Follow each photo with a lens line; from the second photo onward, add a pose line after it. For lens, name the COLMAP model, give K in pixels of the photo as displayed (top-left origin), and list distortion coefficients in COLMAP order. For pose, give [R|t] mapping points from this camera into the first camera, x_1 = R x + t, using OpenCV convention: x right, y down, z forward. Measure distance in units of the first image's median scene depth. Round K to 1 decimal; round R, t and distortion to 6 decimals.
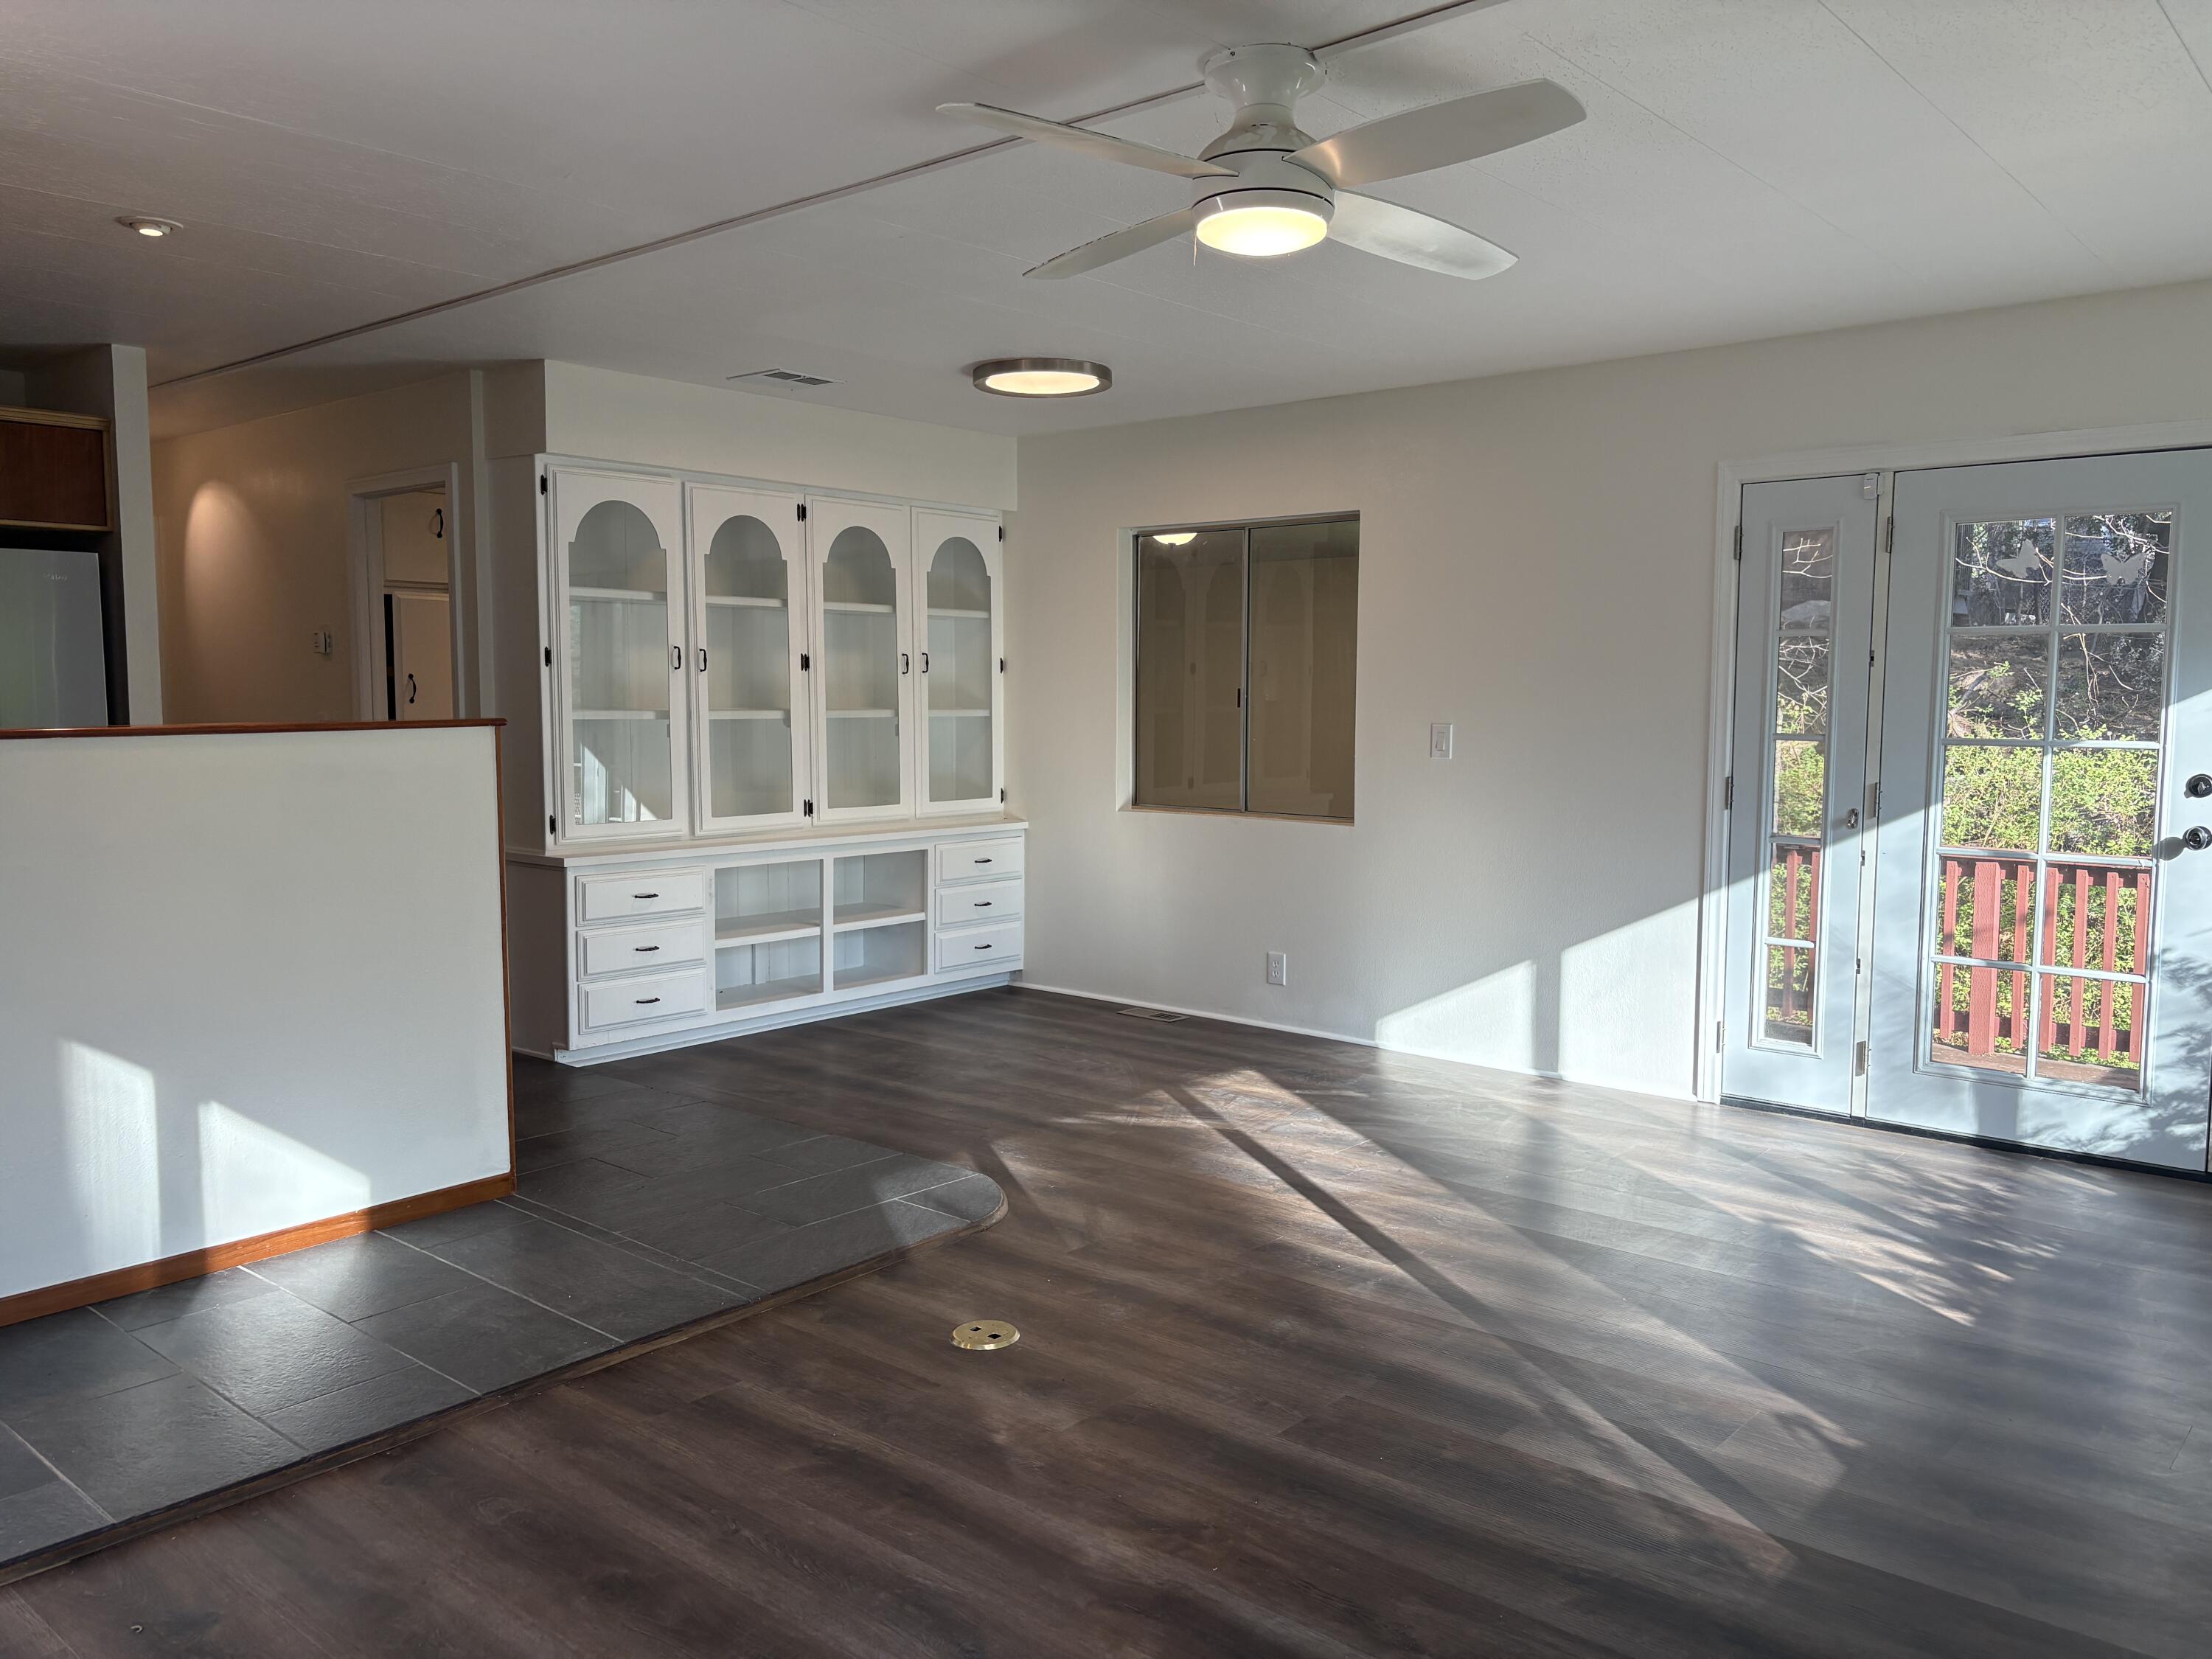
lens RADIAL K [[1676.4, 0, 1103.7], [0, 1676.4, 831.3], [0, 0, 1]] dist [0.042690, -0.058628]
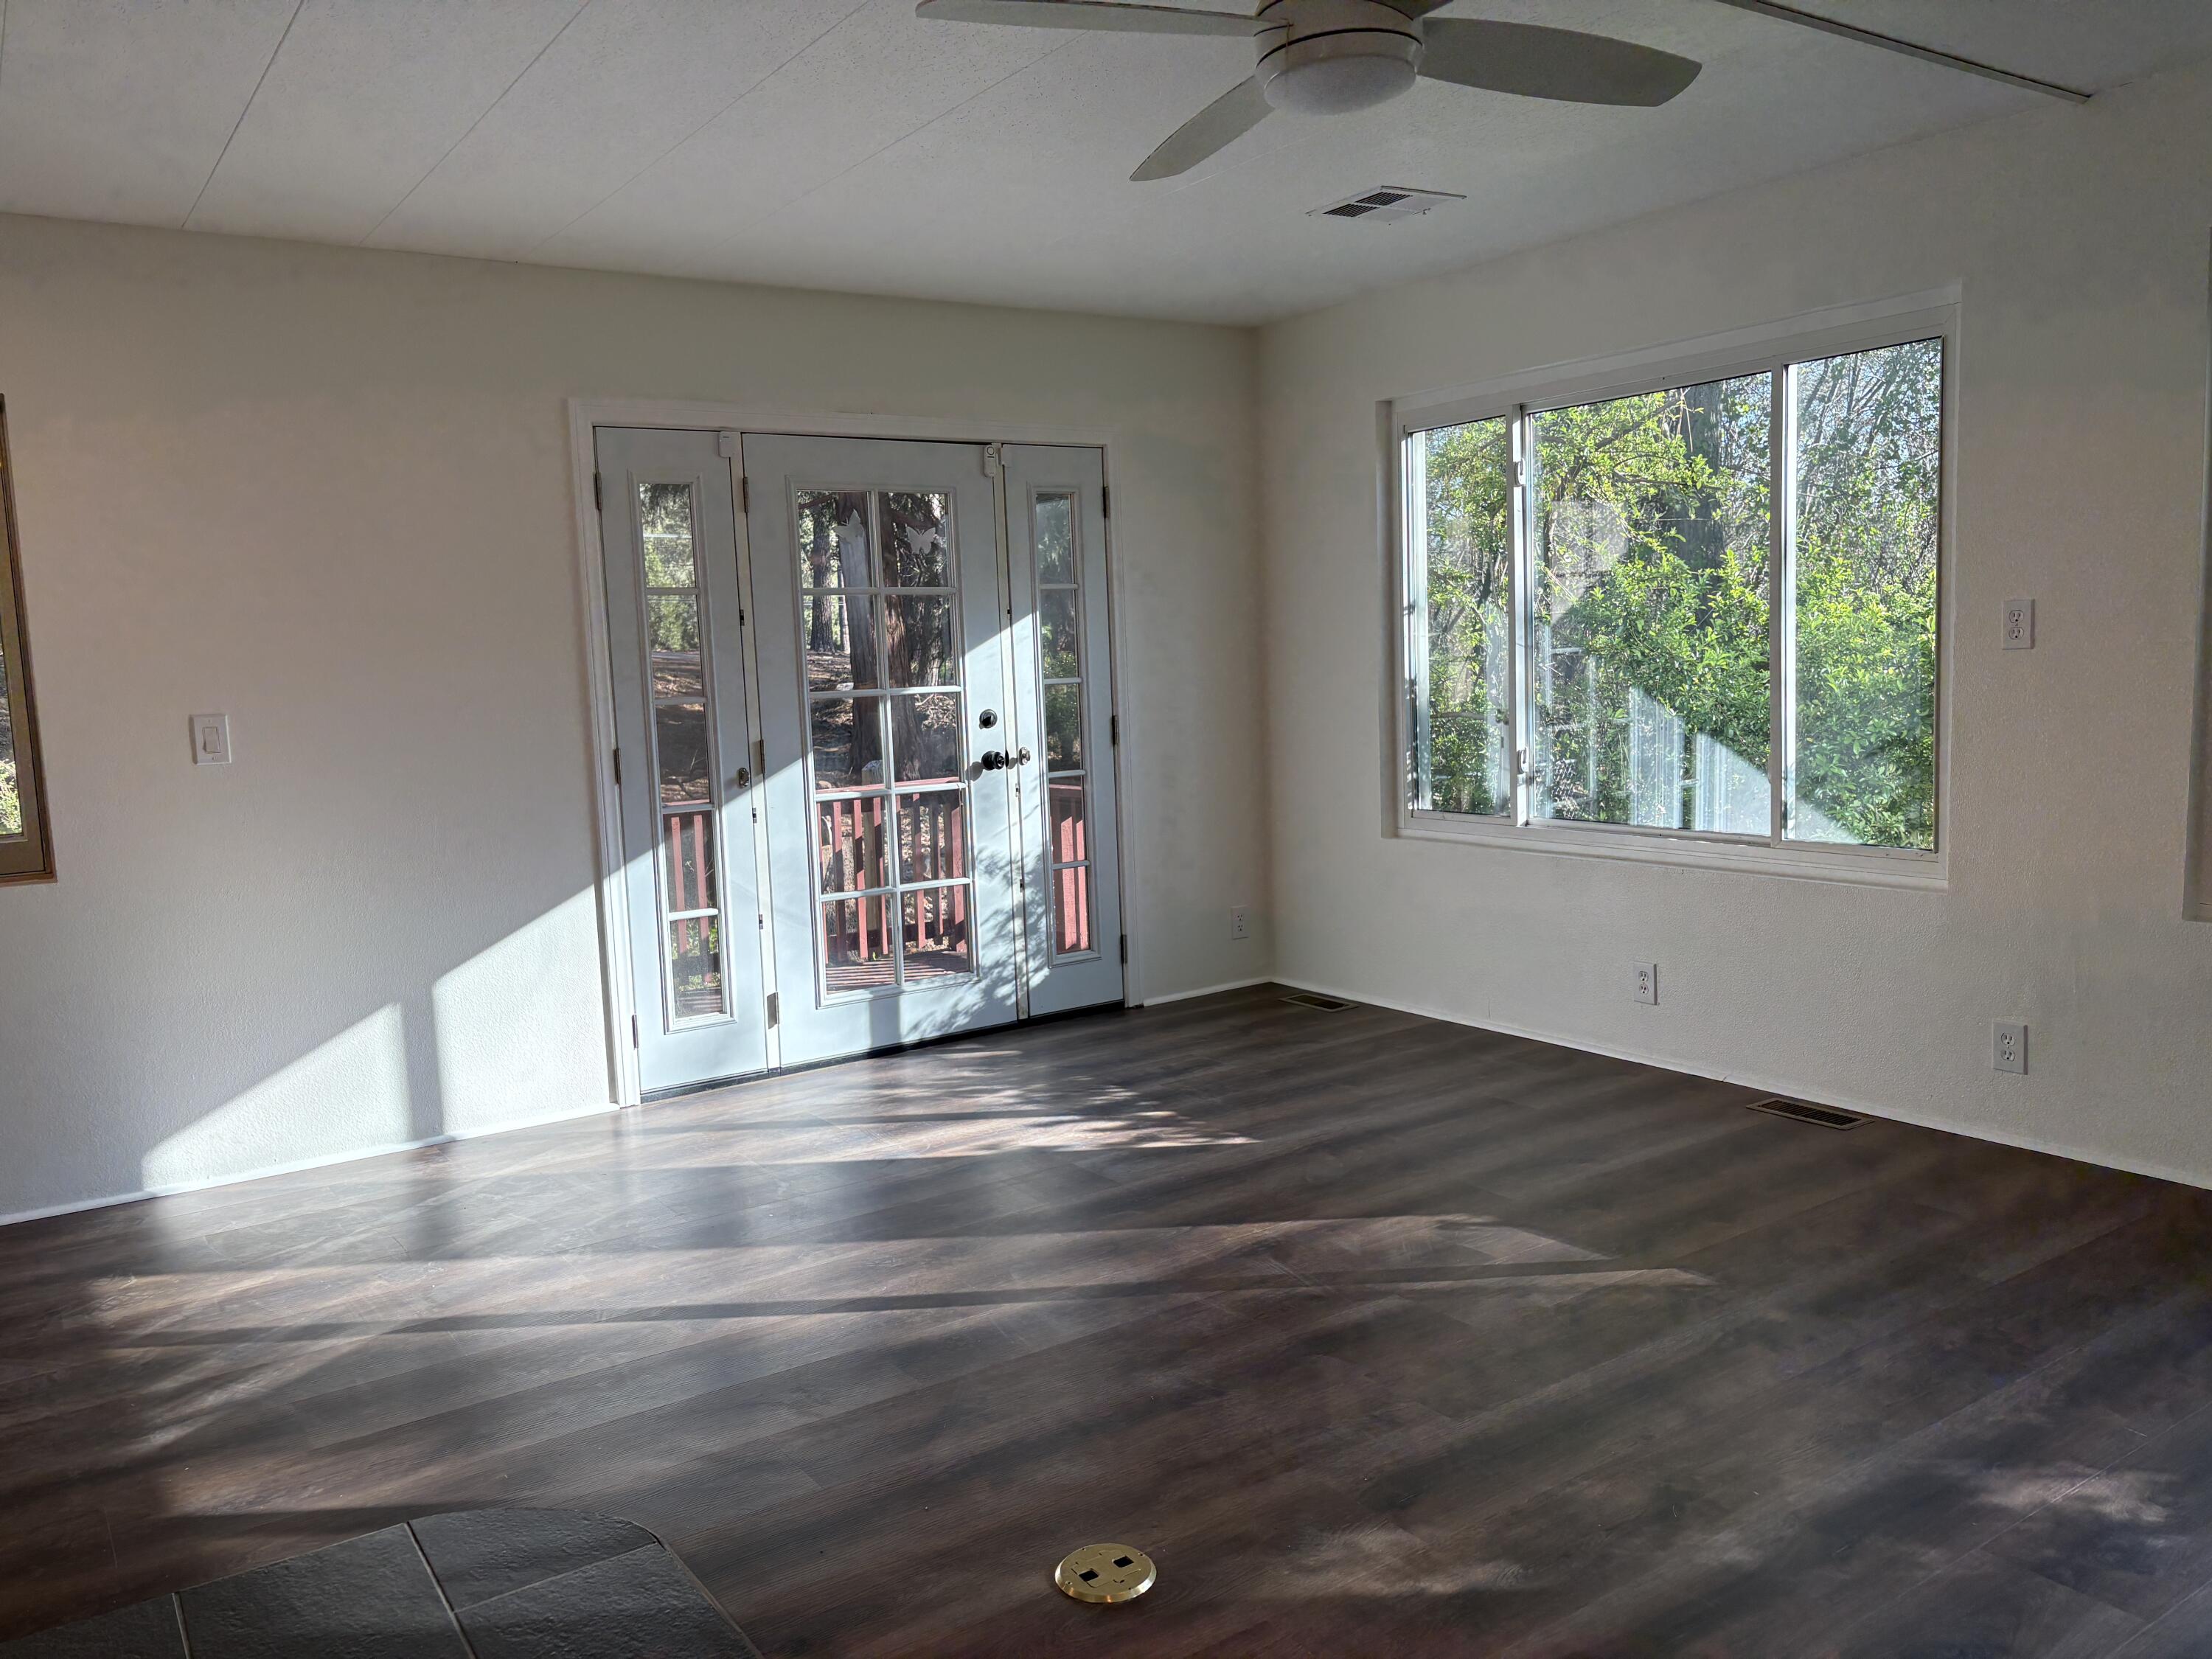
lens RADIAL K [[1674.1, 0, 1106.0], [0, 1674.1, 829.5], [0, 0, 1]] dist [0.054319, -0.068278]
pose [[0.238388, -0.119623, 0.963775, -0.561656], [0.118615, 0.988542, 0.093358, -0.052954], [-0.963899, 0.092063, 0.249845, 0.643016]]
